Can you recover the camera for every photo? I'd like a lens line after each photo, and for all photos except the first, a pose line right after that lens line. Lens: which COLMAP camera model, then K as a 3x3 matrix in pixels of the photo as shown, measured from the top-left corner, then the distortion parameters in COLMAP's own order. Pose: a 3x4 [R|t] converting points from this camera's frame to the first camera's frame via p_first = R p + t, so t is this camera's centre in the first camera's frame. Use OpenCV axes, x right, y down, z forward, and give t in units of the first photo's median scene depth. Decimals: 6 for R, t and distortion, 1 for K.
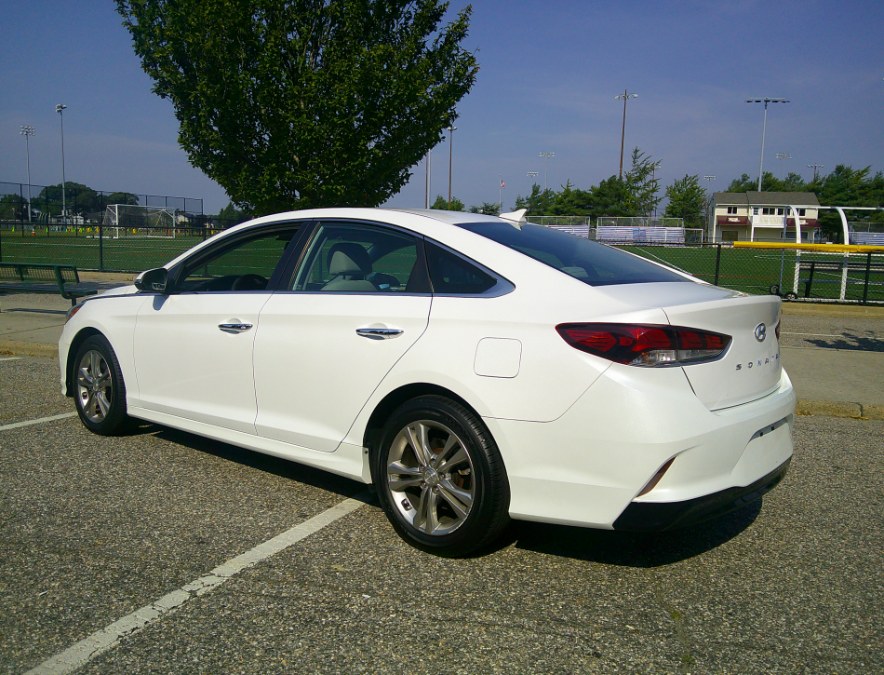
lens RADIAL K [[750.5, 0, 444.0], [0, 750.5, 343.4], [0, 0, 1]] dist [0.031533, -0.071089]
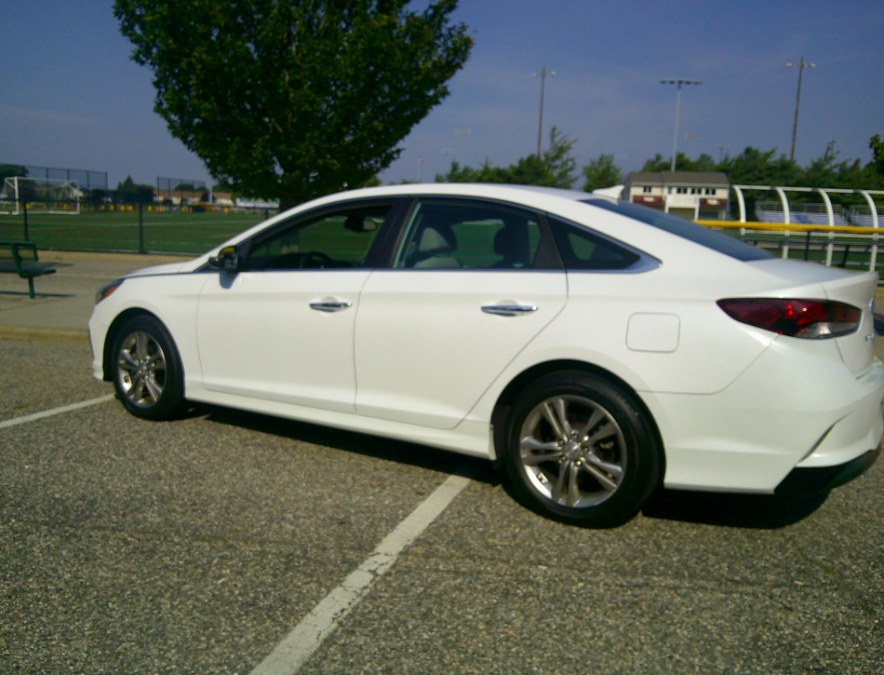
lens RADIAL K [[750.5, 0, 444.9], [0, 750.5, 357.5], [0, 0, 1]] dist [0.031533, -0.071089]
pose [[0.993128, -0.016647, 0.115845, -0.102562], [0.011130, 0.998780, 0.048113, 0.000020], [-0.116505, -0.046493, 0.992101, 0.003971]]
